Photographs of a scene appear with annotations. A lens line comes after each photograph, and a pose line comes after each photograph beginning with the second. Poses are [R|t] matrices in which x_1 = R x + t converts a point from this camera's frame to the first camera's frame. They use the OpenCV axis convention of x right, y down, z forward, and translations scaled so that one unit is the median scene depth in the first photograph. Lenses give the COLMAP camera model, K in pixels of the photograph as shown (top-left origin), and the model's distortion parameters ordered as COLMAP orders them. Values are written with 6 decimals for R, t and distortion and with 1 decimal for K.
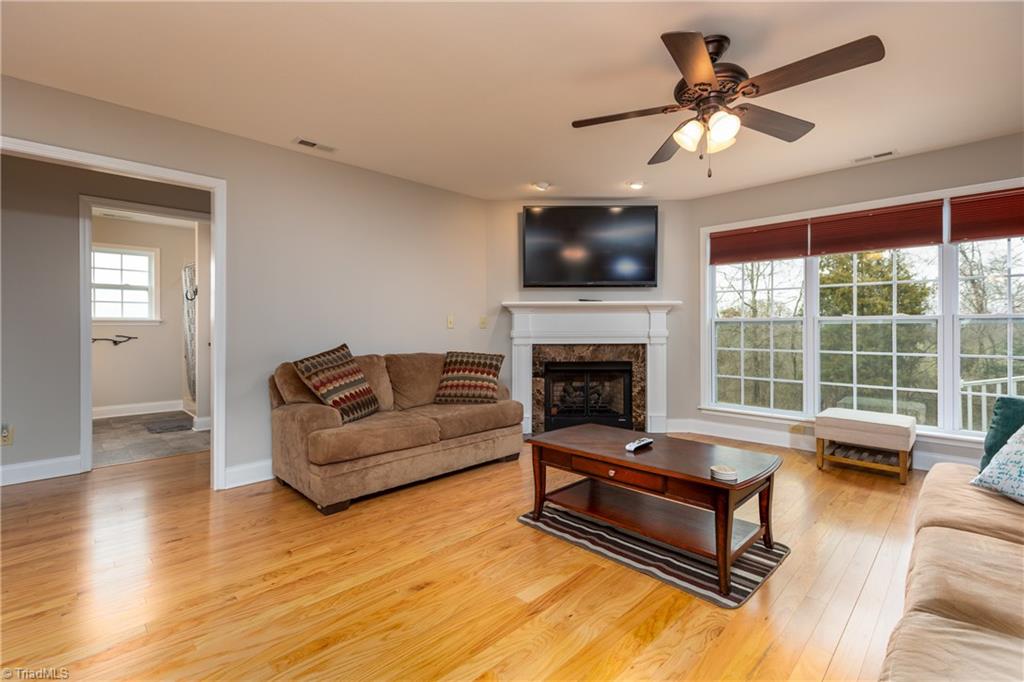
lens RADIAL K [[464.8, 0, 511.3], [0, 464.8, 325.2], [0, 0, 1]] dist [0.001179, 0.000548]
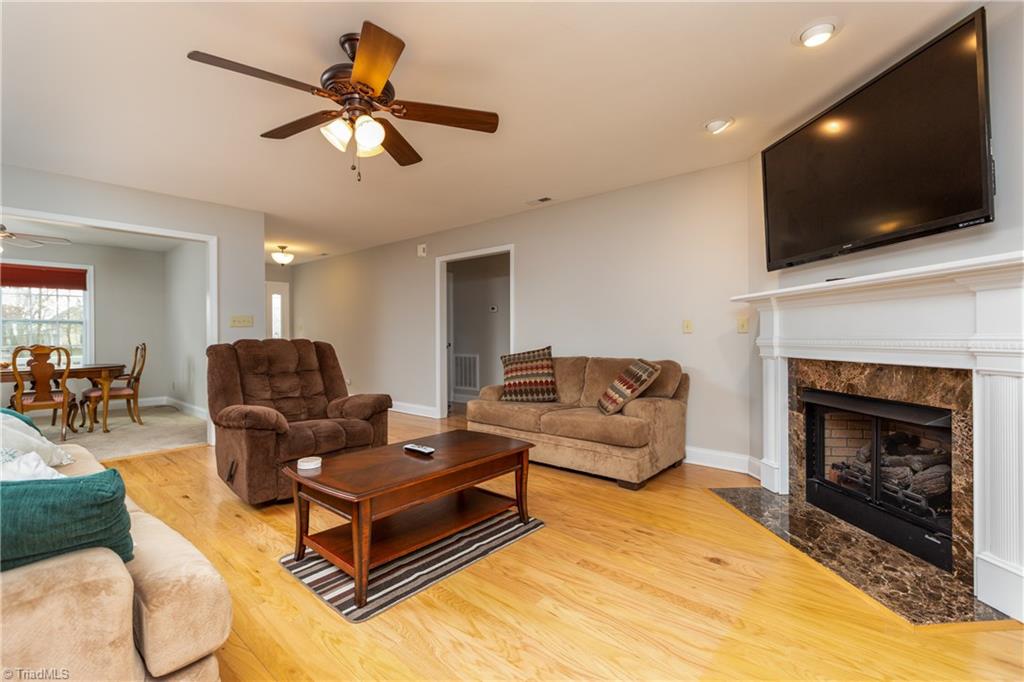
lens RADIAL K [[458.1, 0, 509.8], [0, 458.1, 334.9], [0, 0, 1]] dist [0.001150, 0.000247]
pose [[0.068369, -0.000442, -0.997660, 0.649376], [0.008338, 0.999965, 0.000128, 0.006392], [0.997625, -0.008327, 0.068371, 0.573906]]
